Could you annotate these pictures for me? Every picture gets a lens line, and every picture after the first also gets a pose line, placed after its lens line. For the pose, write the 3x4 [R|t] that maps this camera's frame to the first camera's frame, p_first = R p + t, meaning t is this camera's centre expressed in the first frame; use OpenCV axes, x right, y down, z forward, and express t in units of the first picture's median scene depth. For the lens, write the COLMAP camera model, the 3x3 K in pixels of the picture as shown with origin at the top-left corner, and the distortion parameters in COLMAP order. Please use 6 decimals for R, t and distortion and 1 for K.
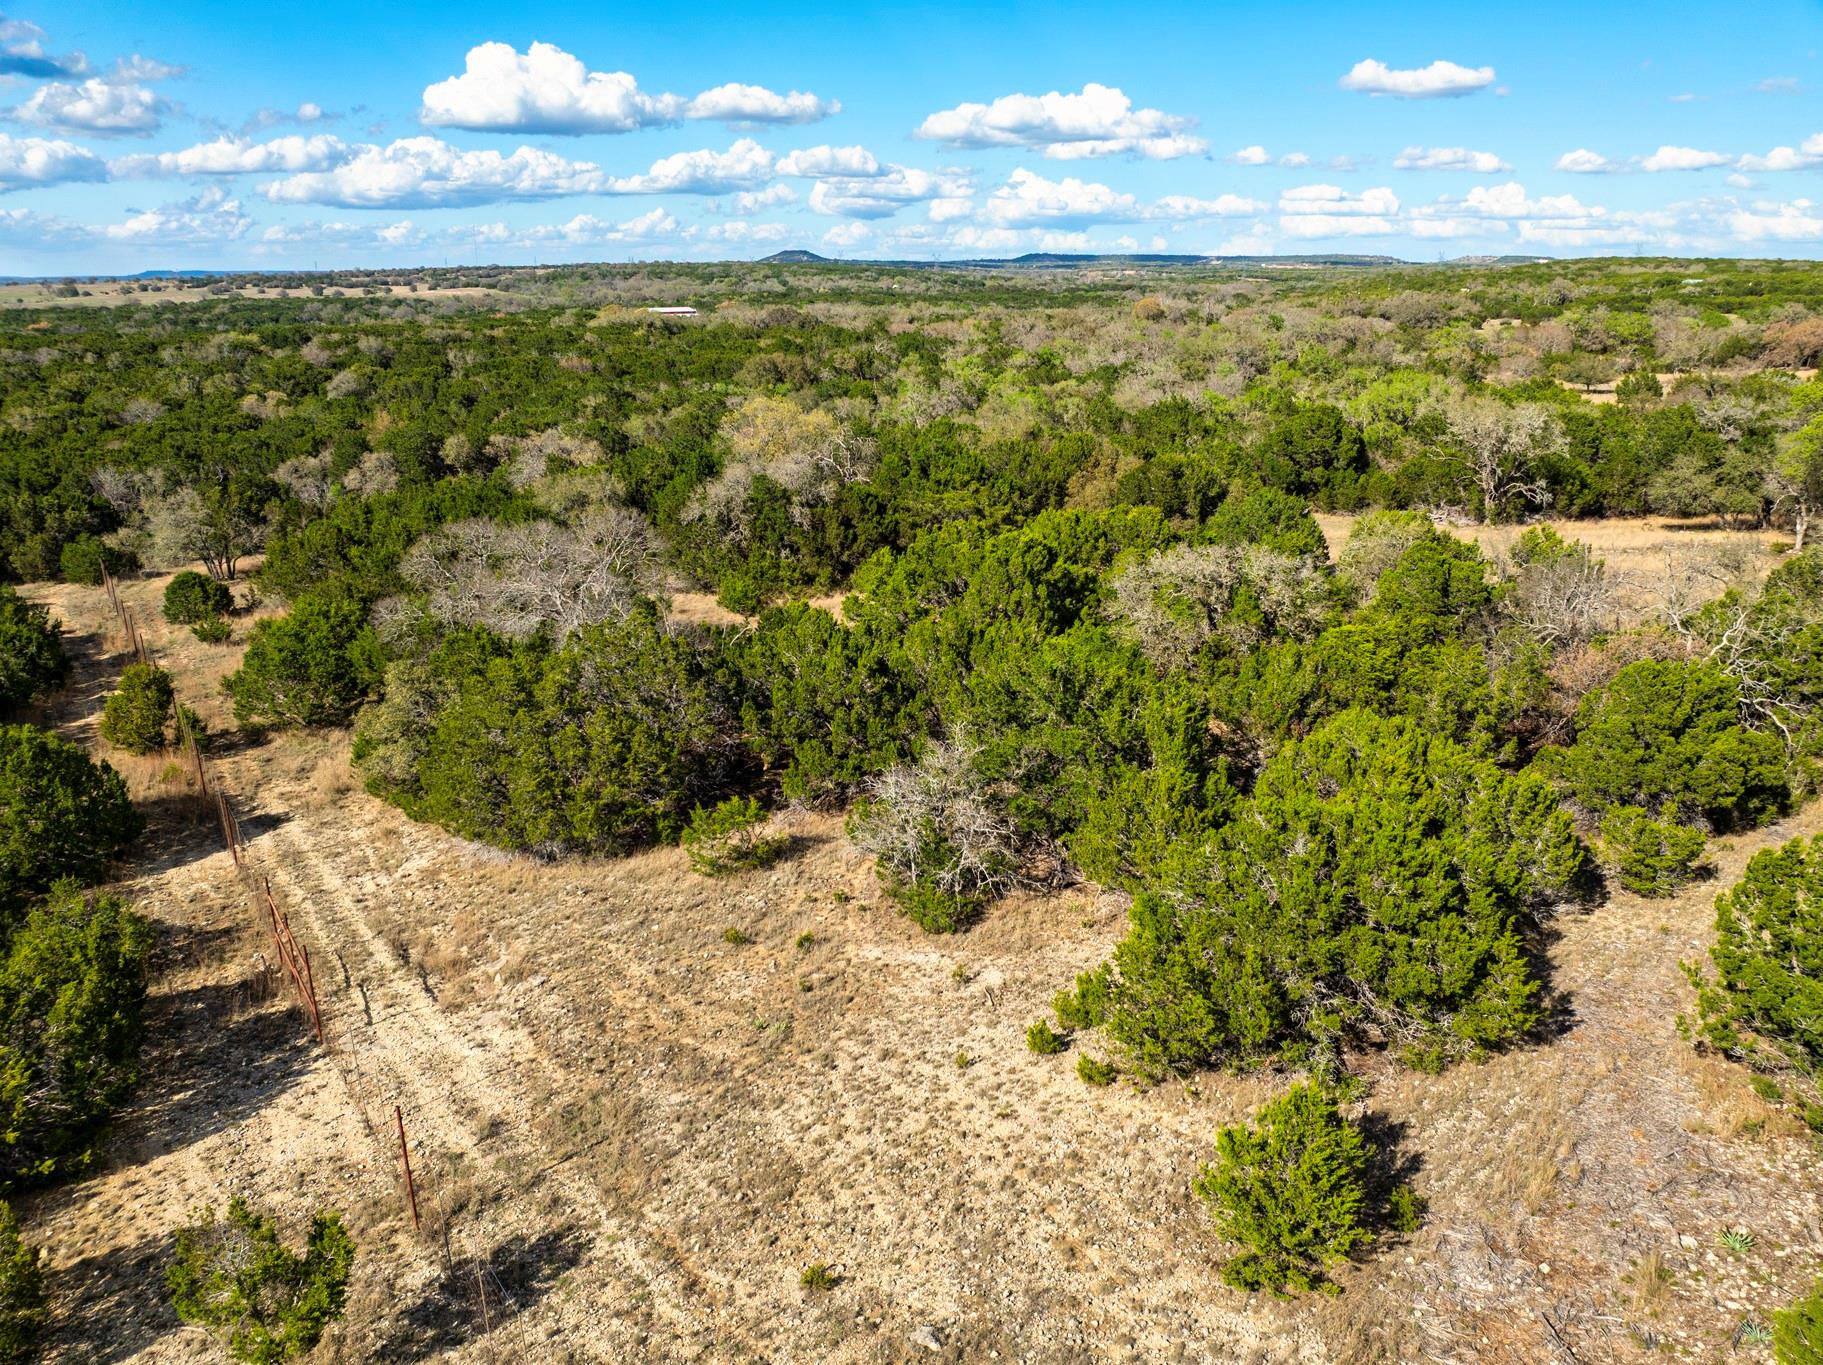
lens RADIAL K [[1283.5, 0, 923.3], [0, 1283.5, 691.3], [0, 0, 1]] dist [-0.054224, 0.028782]
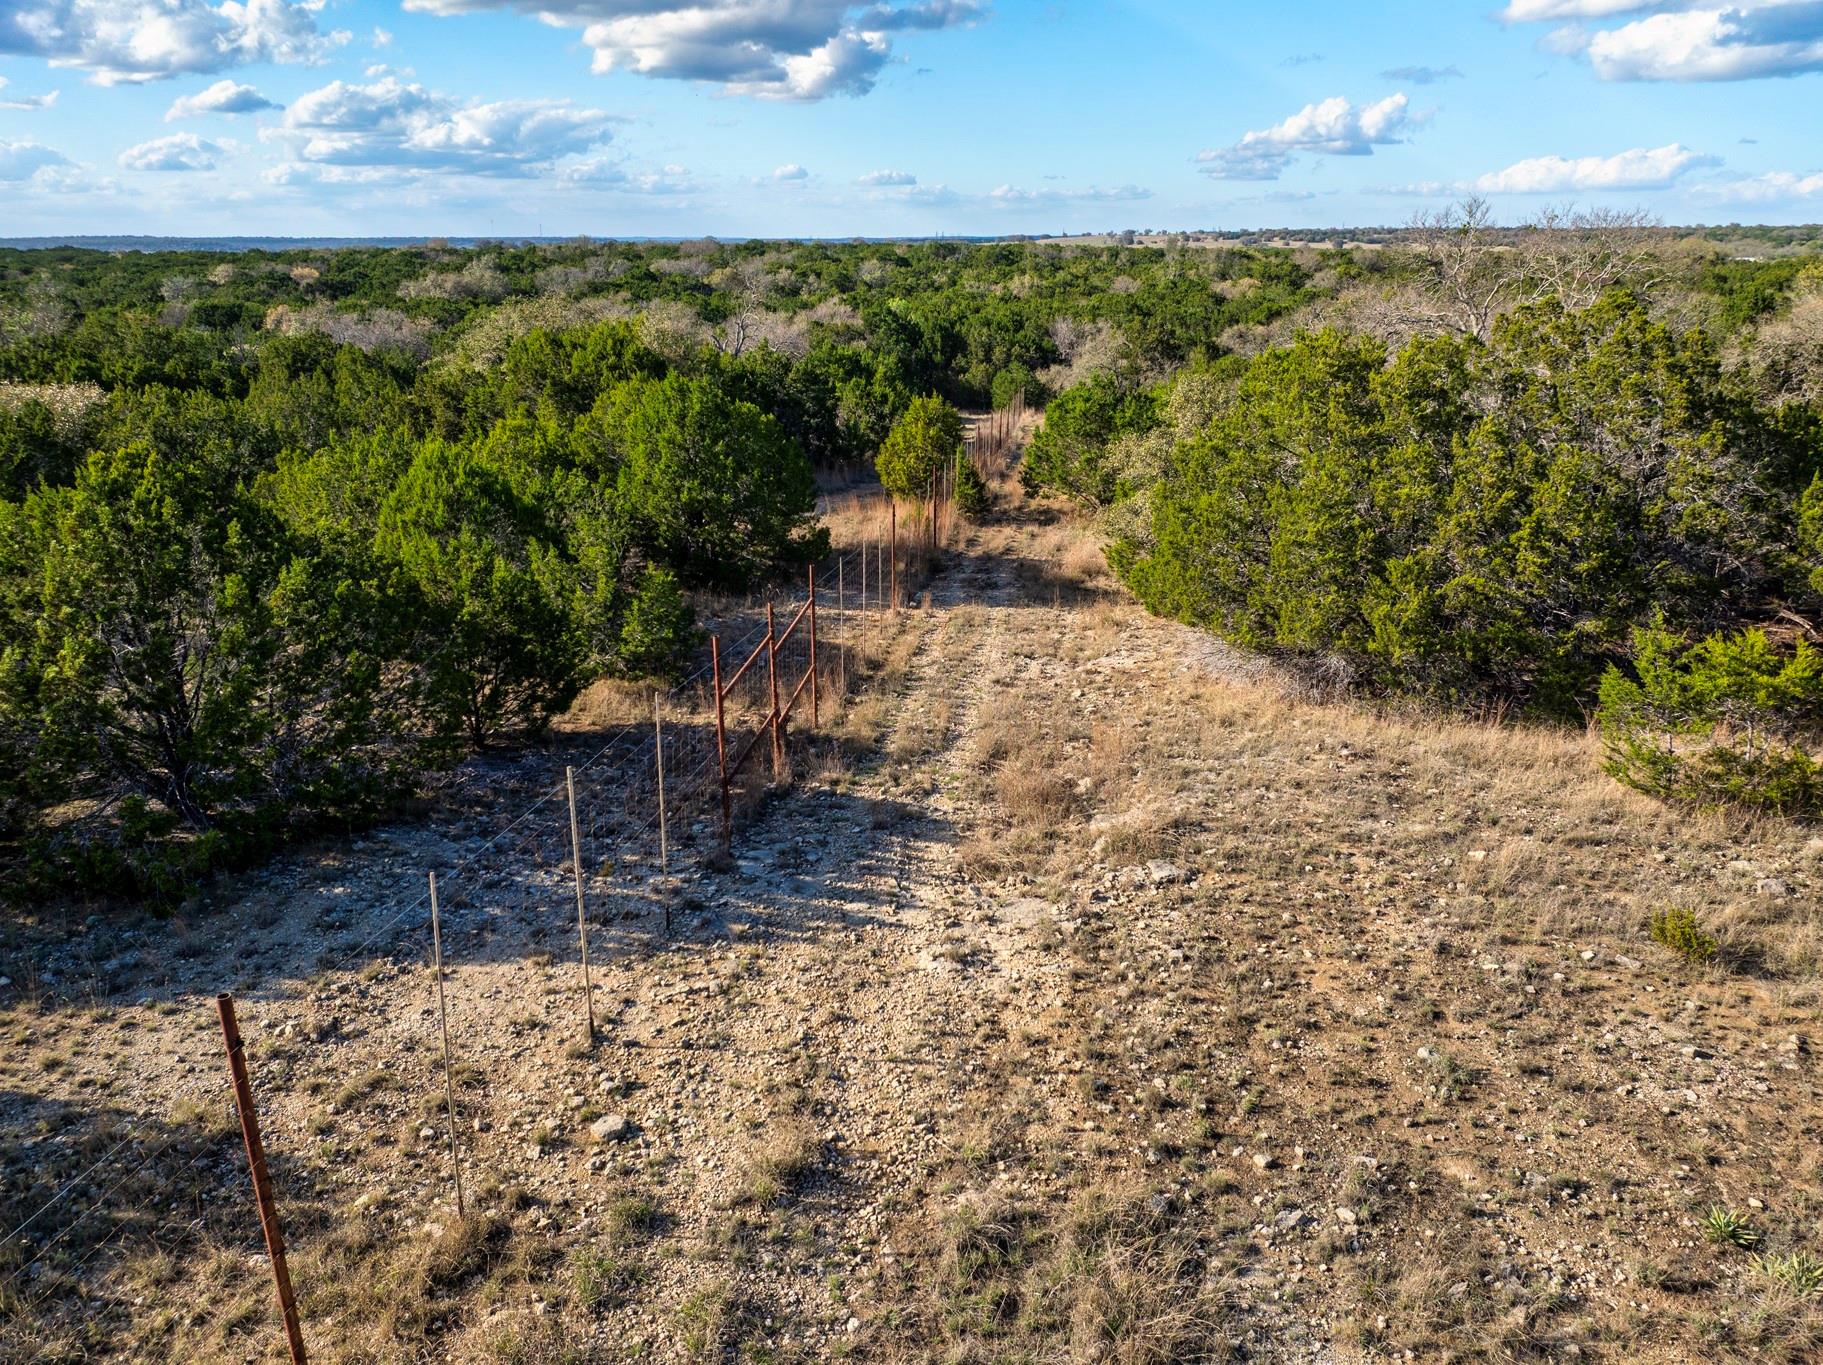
lens RADIAL K [[1283.5, 0, 923.3], [0, 1283.5, 691.3], [0, 0, 1]] dist [-0.054224, 0.028782]
pose [[0.744157, 0.226979, -0.628260, -0.092202], [-0.214677, 0.971872, 0.096840, 0.126494], [0.632569, 0.062809, 0.771953, 0.539628]]
